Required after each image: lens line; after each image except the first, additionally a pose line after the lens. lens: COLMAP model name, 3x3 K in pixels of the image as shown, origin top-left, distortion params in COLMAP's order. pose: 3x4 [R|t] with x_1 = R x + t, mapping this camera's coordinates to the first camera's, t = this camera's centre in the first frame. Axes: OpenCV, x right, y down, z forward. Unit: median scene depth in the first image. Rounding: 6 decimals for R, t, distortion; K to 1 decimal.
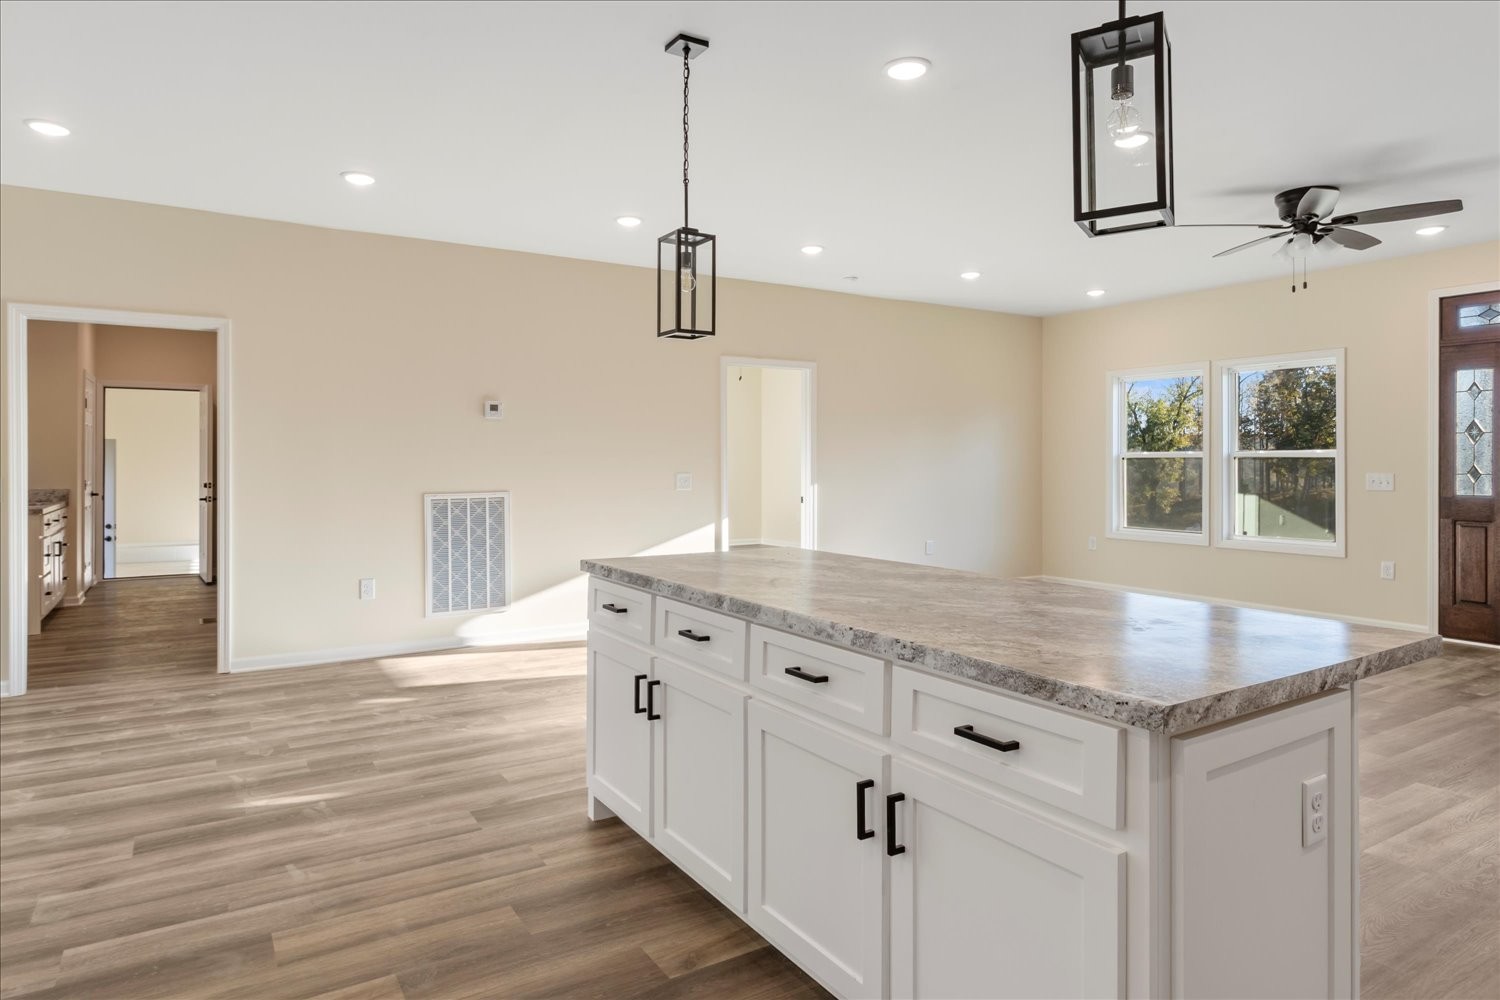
lens RADIAL K [[866.7, 0, 715.4], [0, 866.7, 462.9], [0, 0, 1]] dist [0.000102, -0.001520]
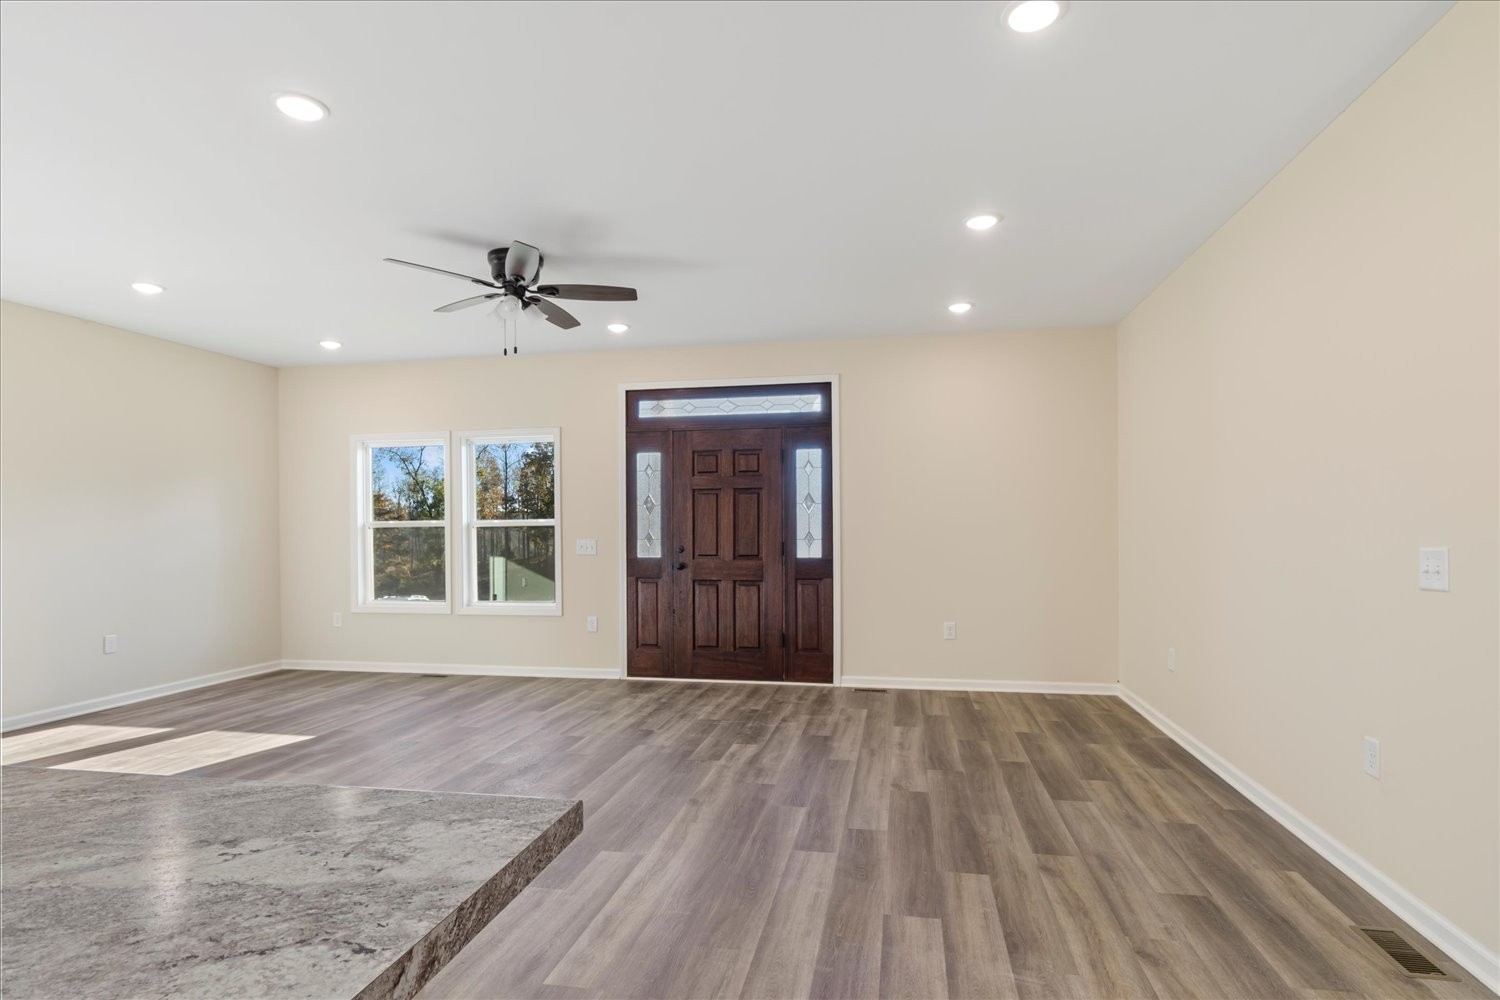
lens RADIAL K [[788.2, 0, 751.4], [0, 788.2, 515.4], [0, 0, 1]] dist [0.000733, -0.000176]
pose [[0.665399, 0.009954, 0.746422, 0.152889], [0.008775, 0.999738, -0.021155, 0.004293], [-0.746436, 0.020626, 0.665137, 0.164175]]
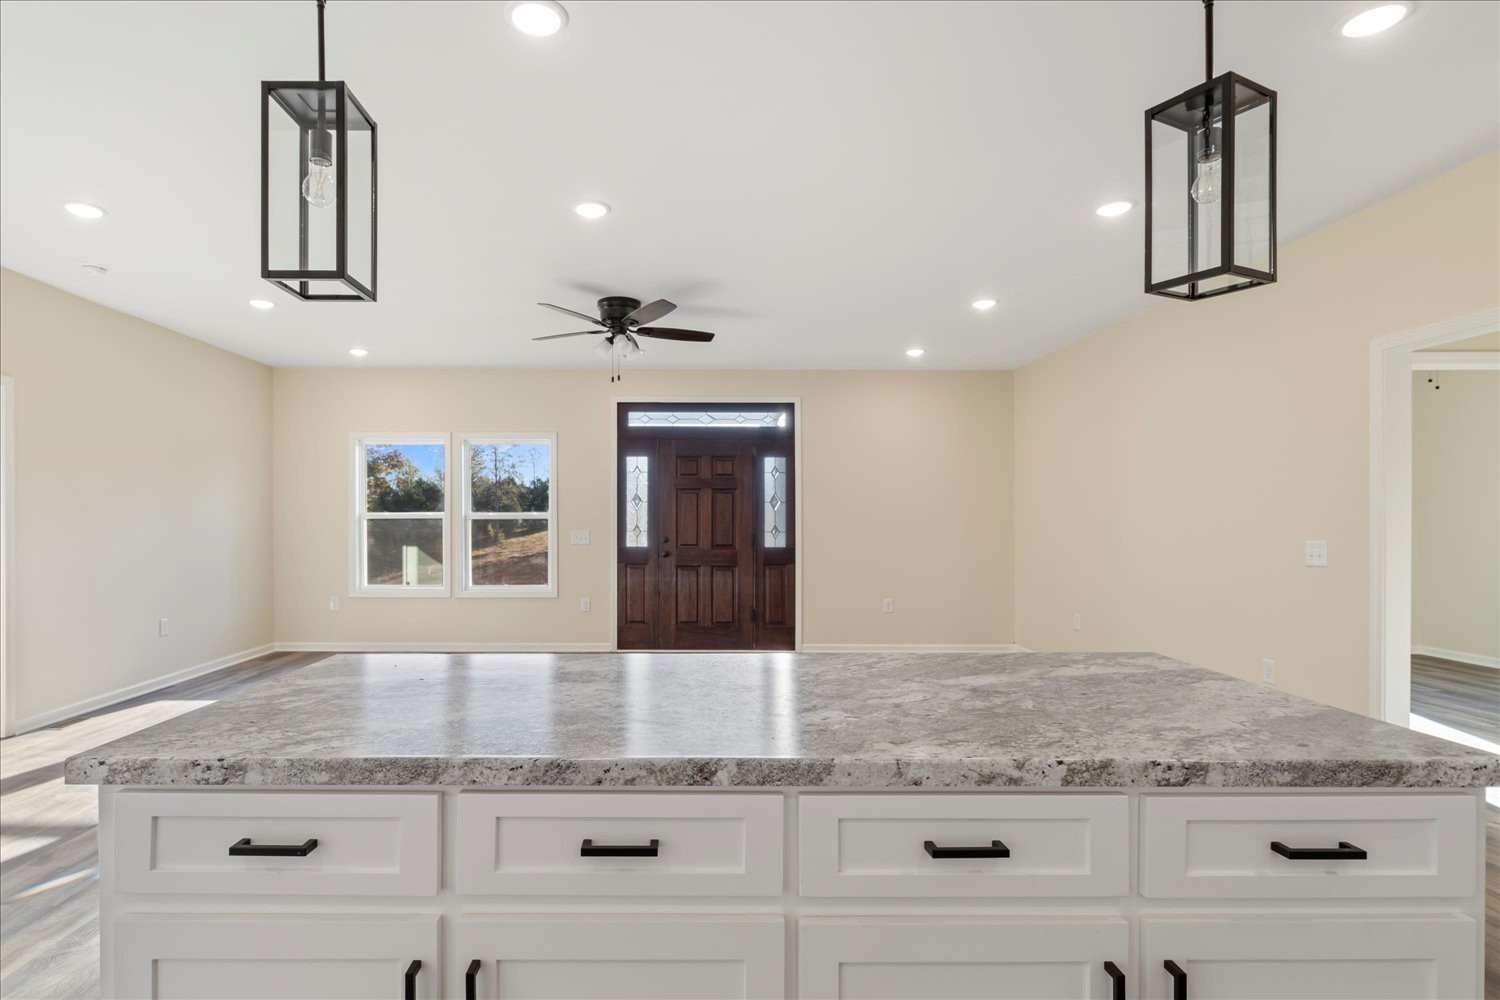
lens RADIAL K [[776.6, 0, 683.2], [0, 776.6, 503.3], [0, 0, 1]] dist [0.002231, -0.001628]
pose [[0.514297, 0.020726, 0.857362, -0.168939], [0.000635, 0.999698, -0.024548, -0.000889], [-0.857612, 0.013169, 0.514129, 0.290684]]
